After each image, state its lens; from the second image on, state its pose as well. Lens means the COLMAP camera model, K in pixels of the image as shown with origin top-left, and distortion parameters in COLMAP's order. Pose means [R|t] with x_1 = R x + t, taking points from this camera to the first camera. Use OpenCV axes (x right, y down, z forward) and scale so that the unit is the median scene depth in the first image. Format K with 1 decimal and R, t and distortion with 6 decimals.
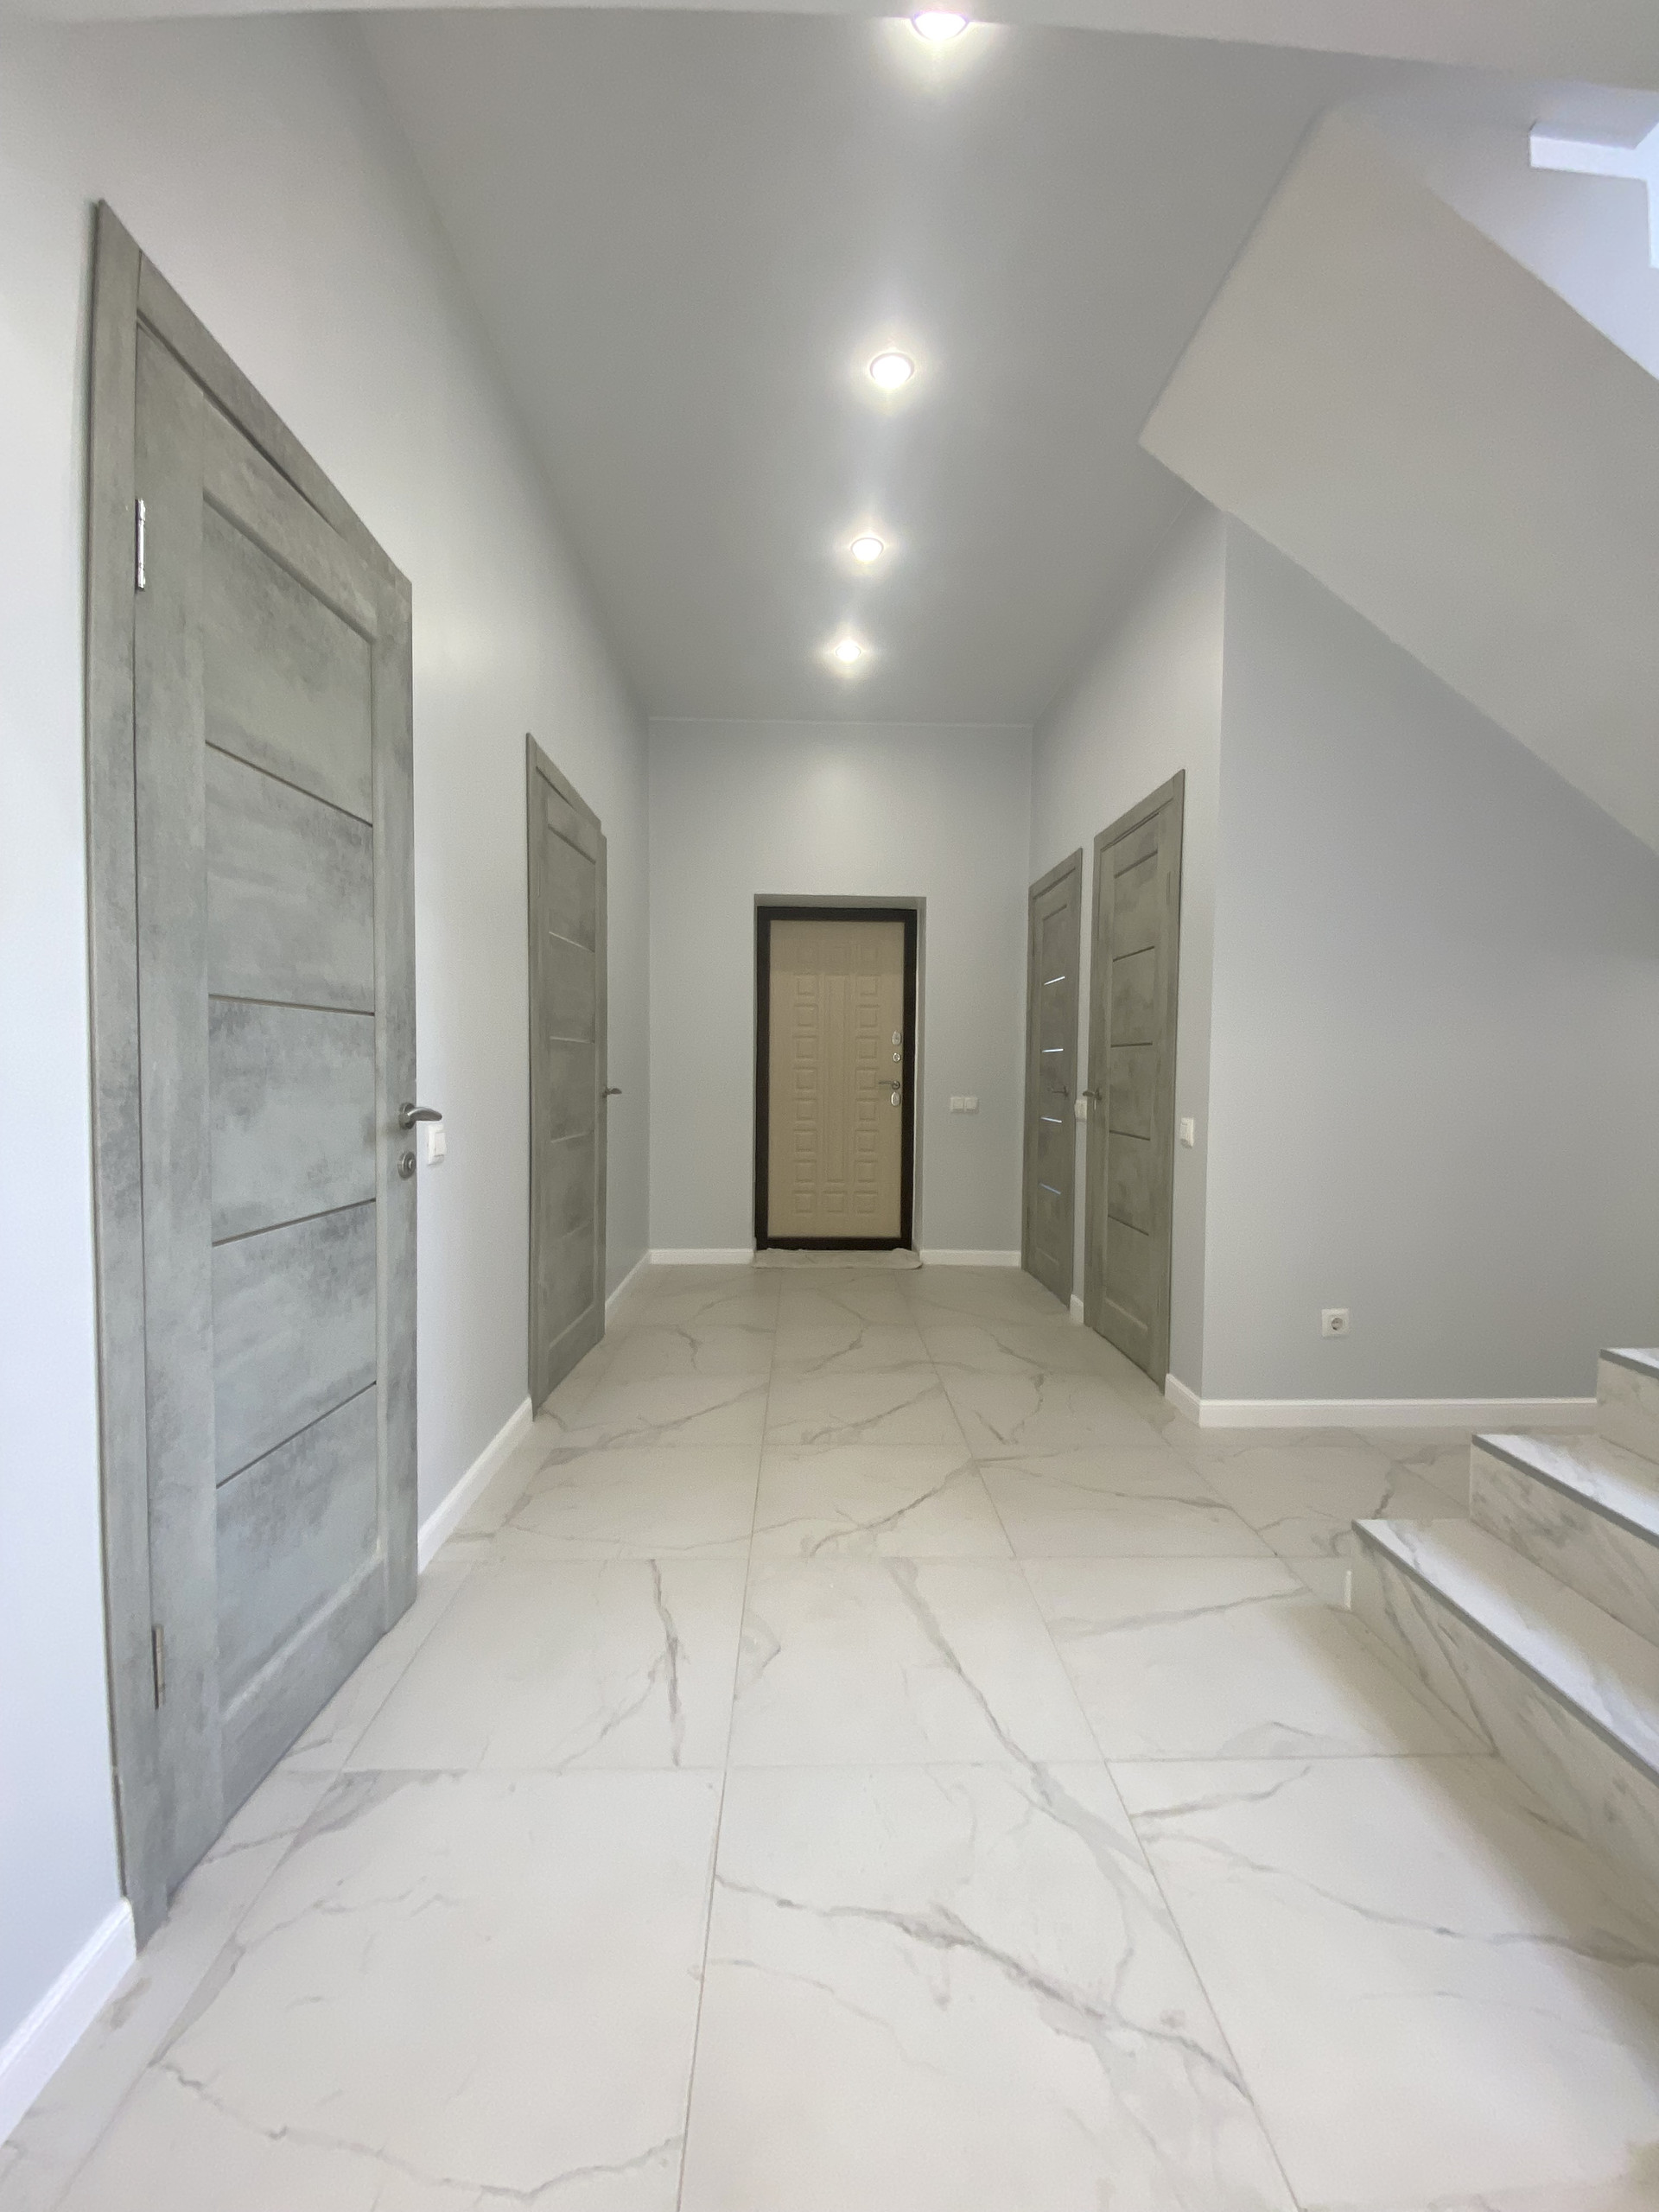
lens RADIAL K [[902.9, 0, 826.4], [0, 902.9, 1107.2], [0, 0, 1]] dist [0.020320, -0.020519]
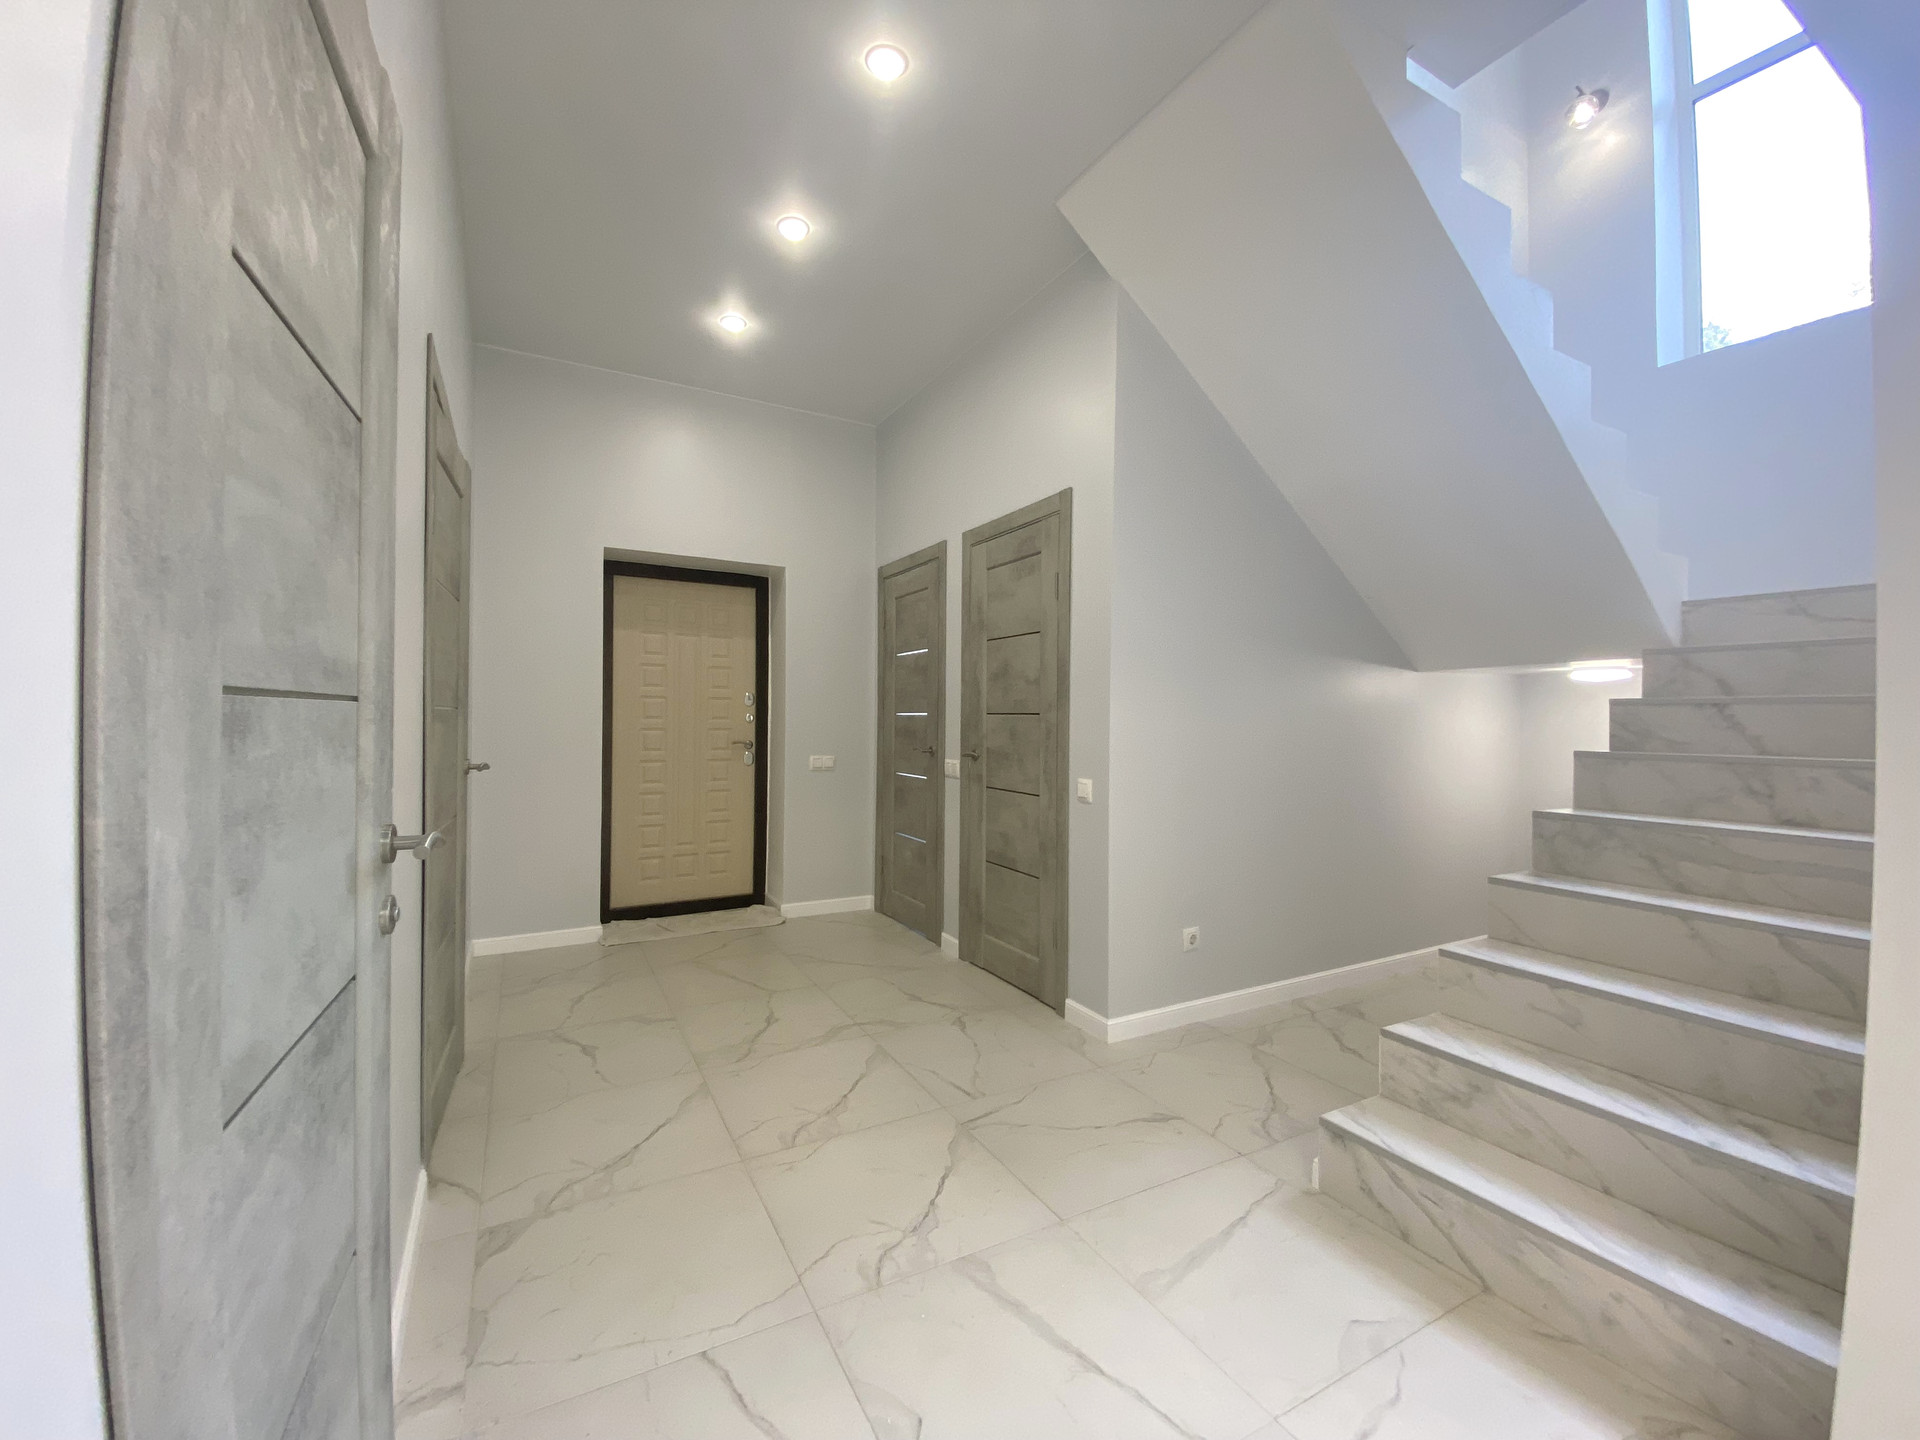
lens RADIAL K [[783.7, 0, 964.9], [0, 783.7, 719.0], [0, 0, 1]] dist [0.020320, -0.020519]
pose [[0.886989, -0.000068, 0.461791, -0.222782], [0.017587, 0.999279, -0.033633, -0.036232], [-0.461456, 0.037954, 0.886351, 0.166799]]
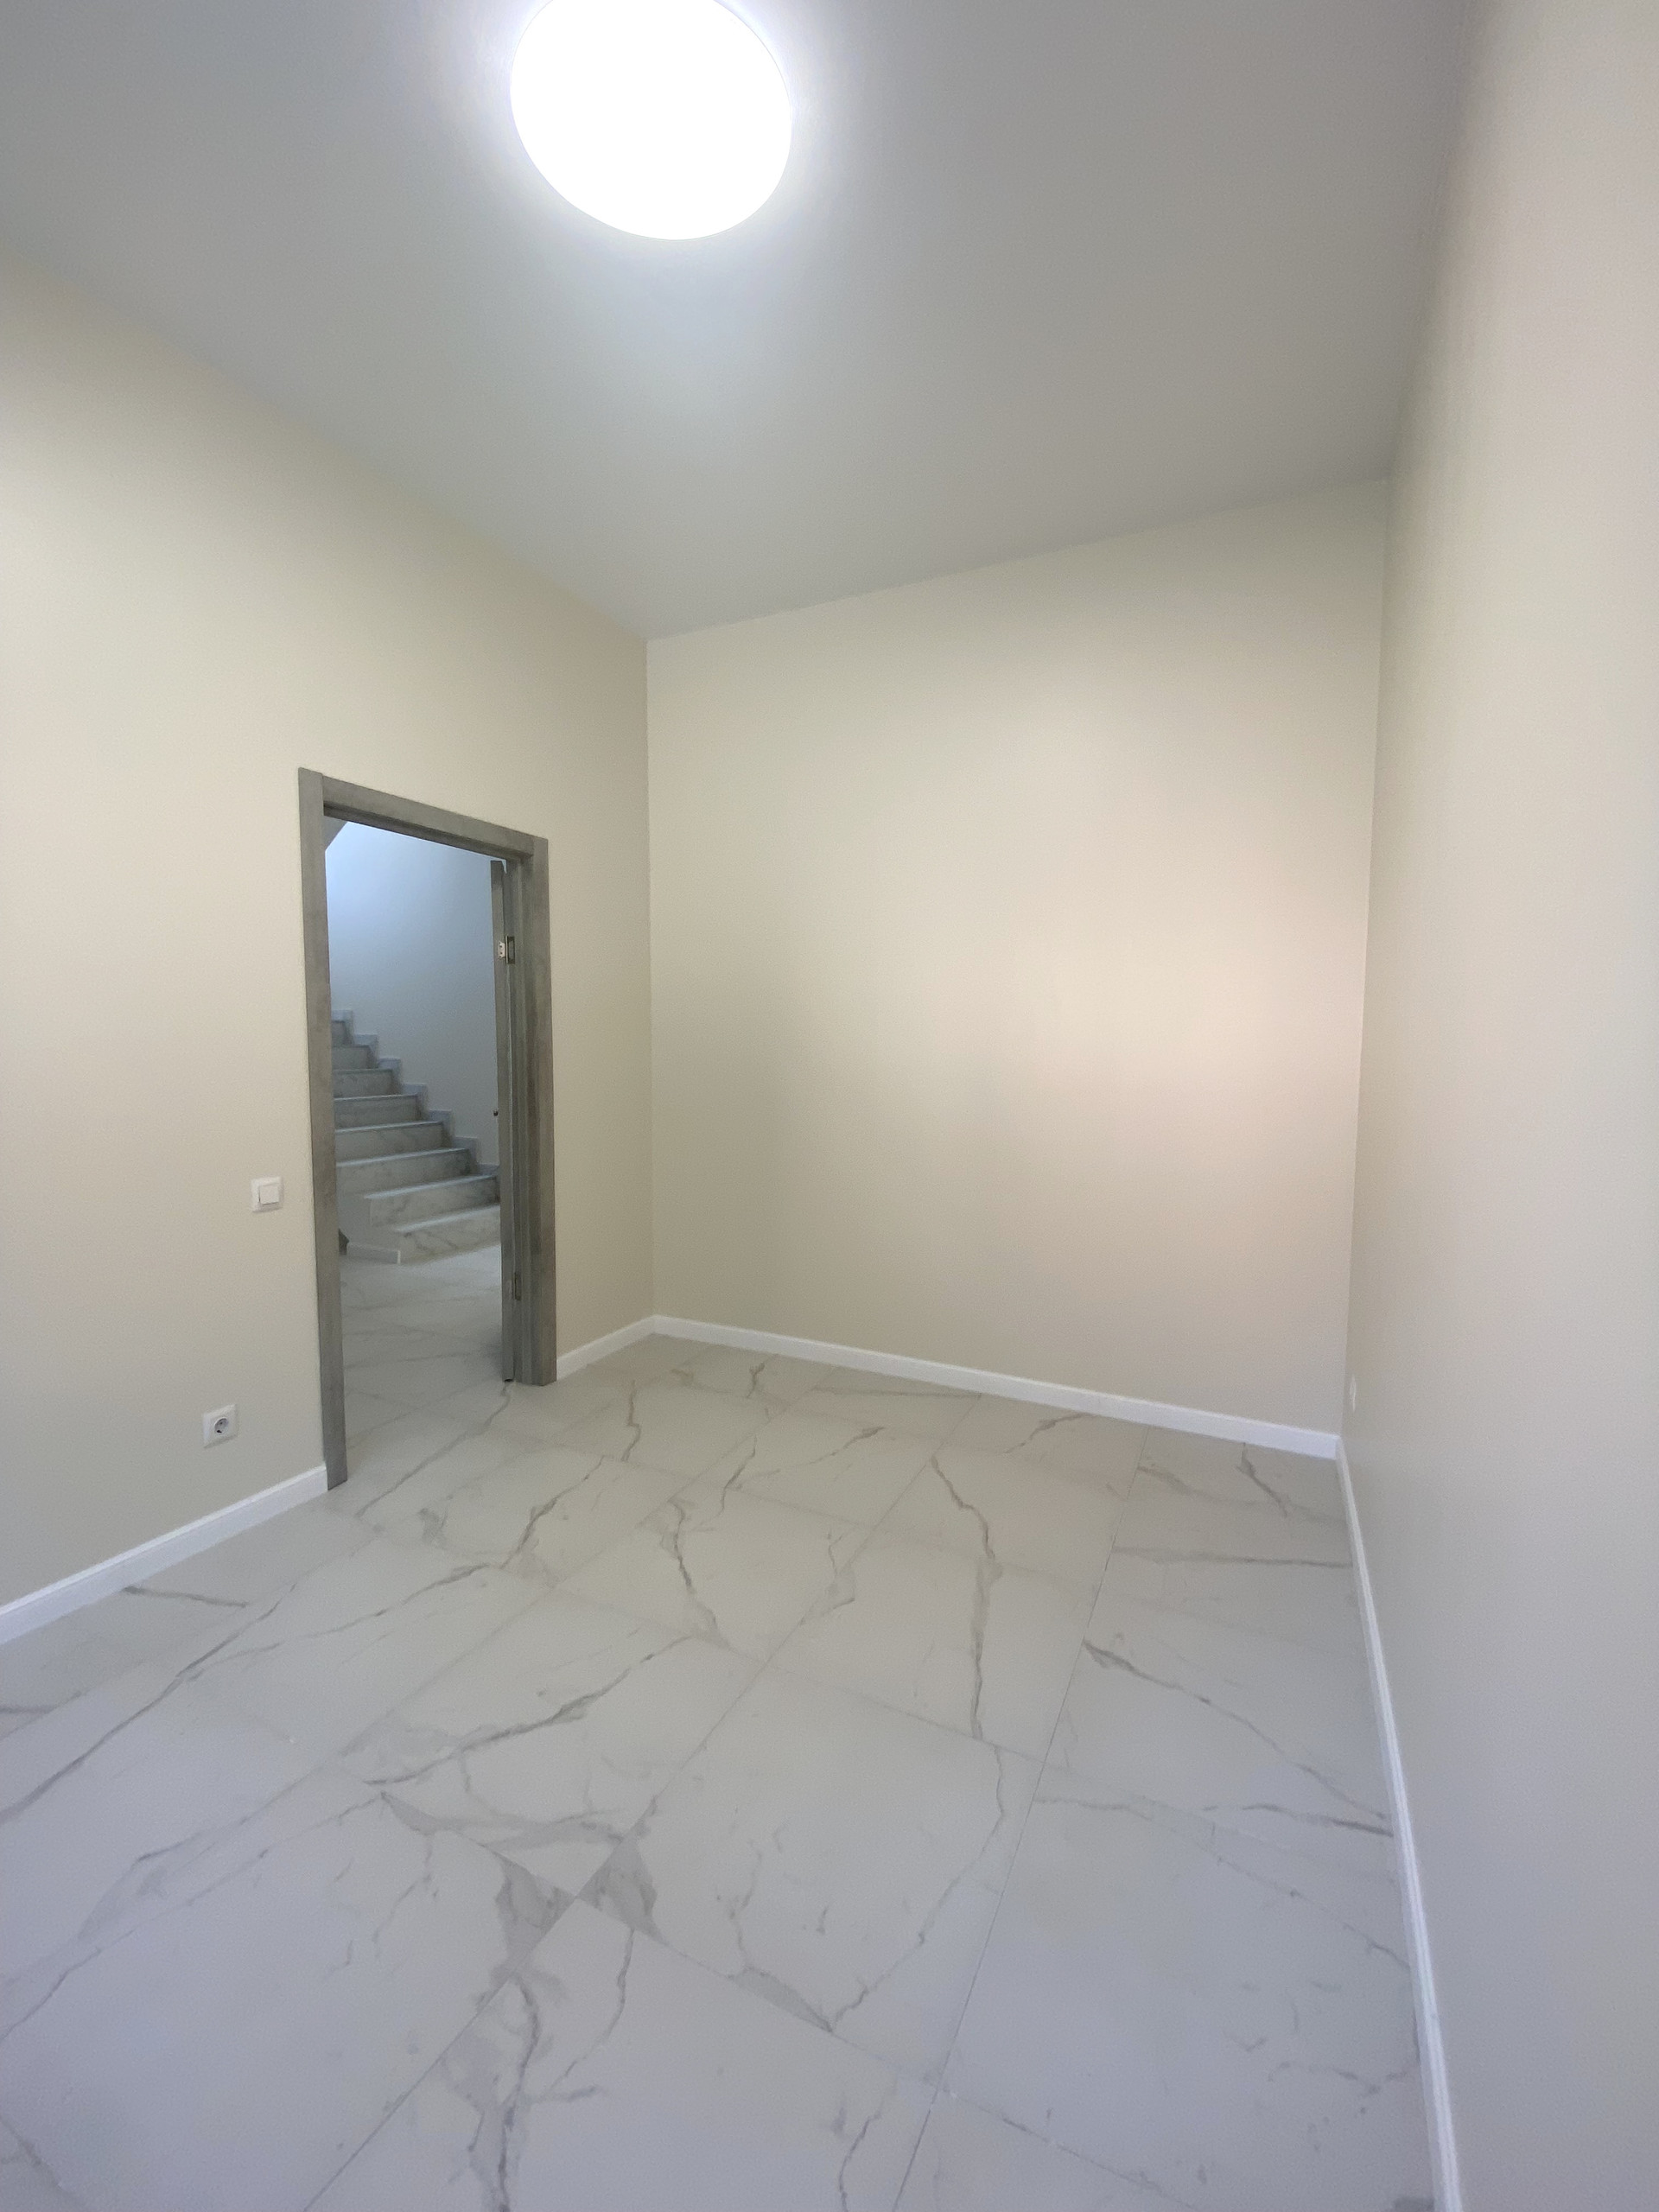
lens RADIAL K [[902.9, 0, 826.4], [0, 902.9, 1107.2], [0, 0, 1]] dist [0.020320, -0.020519]
pose [[-0.887104, -0.045053, 0.459366, -1.246554], [0.006316, 0.993947, 0.109680, -0.155962], [-0.461527, 0.100199, -0.881450, 1.871859]]
